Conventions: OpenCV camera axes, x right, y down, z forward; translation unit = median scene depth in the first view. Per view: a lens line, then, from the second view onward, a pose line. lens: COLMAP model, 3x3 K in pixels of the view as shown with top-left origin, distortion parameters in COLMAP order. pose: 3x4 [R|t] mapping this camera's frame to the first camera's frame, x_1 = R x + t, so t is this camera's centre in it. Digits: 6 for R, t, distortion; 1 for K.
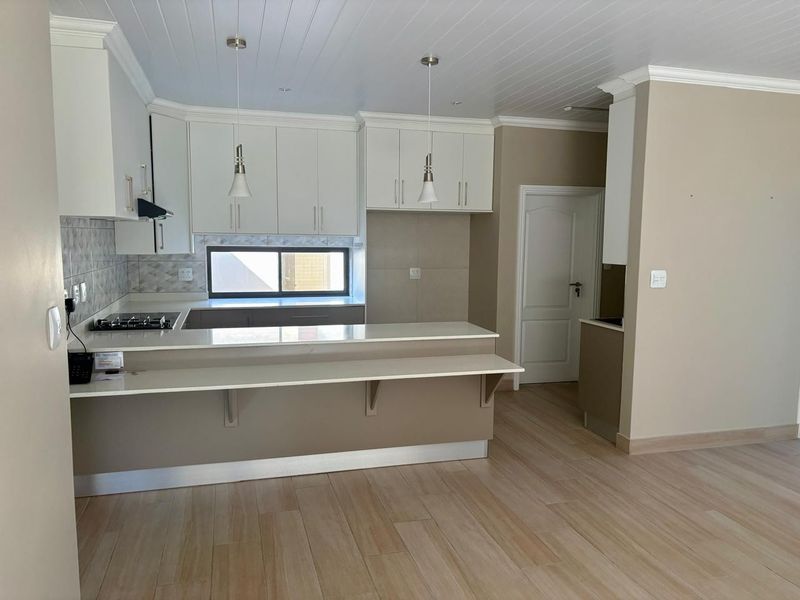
lens RADIAL K [[605.2, 0, 392.0], [0, 605.2, 304.3], [0, 0, 1]] dist [0.080587, -0.039164]
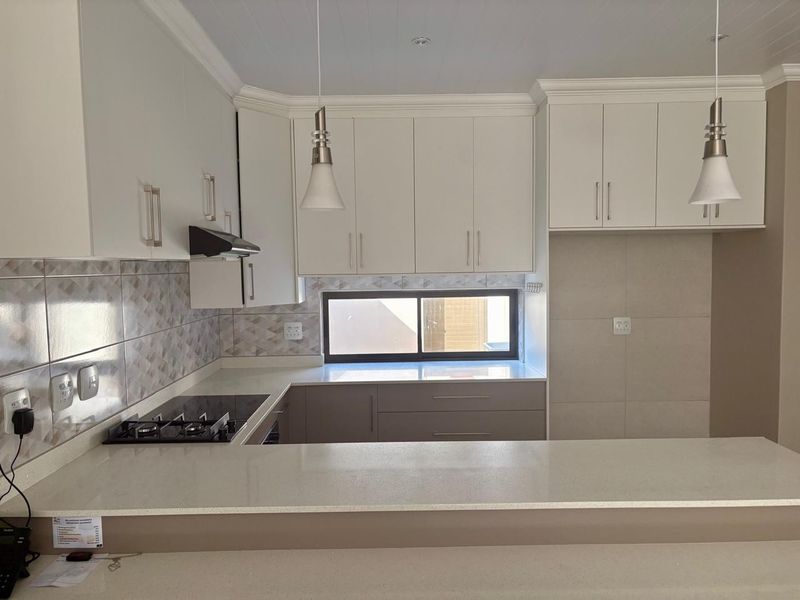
lens RADIAL K [[605.2, 0, 396.9], [0, 605.2, 306.9], [0, 0, 1]] dist [0.080587, -0.039164]
pose [[0.970096, -0.009123, -0.242549, -0.041831], [-0.002261, 0.998910, -0.046613, -0.045250], [0.242710, 0.045768, 0.969019, 0.332653]]
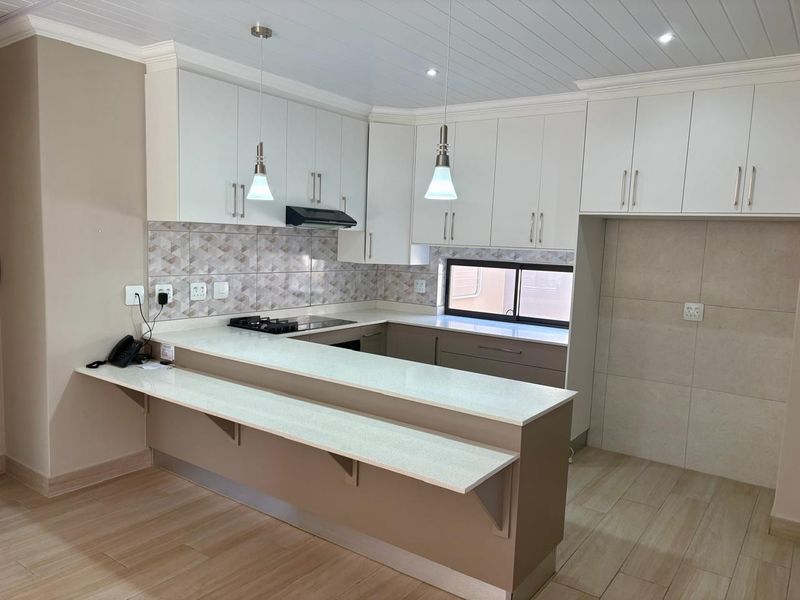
lens RADIAL K [[605.2, 0, 399.2], [0, 605.2, 306.6], [0, 0, 1]] dist [0.080587, -0.039164]
pose [[0.645028, 0.101651, -0.757368, 0.377702], [-0.120012, 0.992289, 0.030970, -0.043654], [0.754676, 0.070916, 0.652253, 0.361099]]
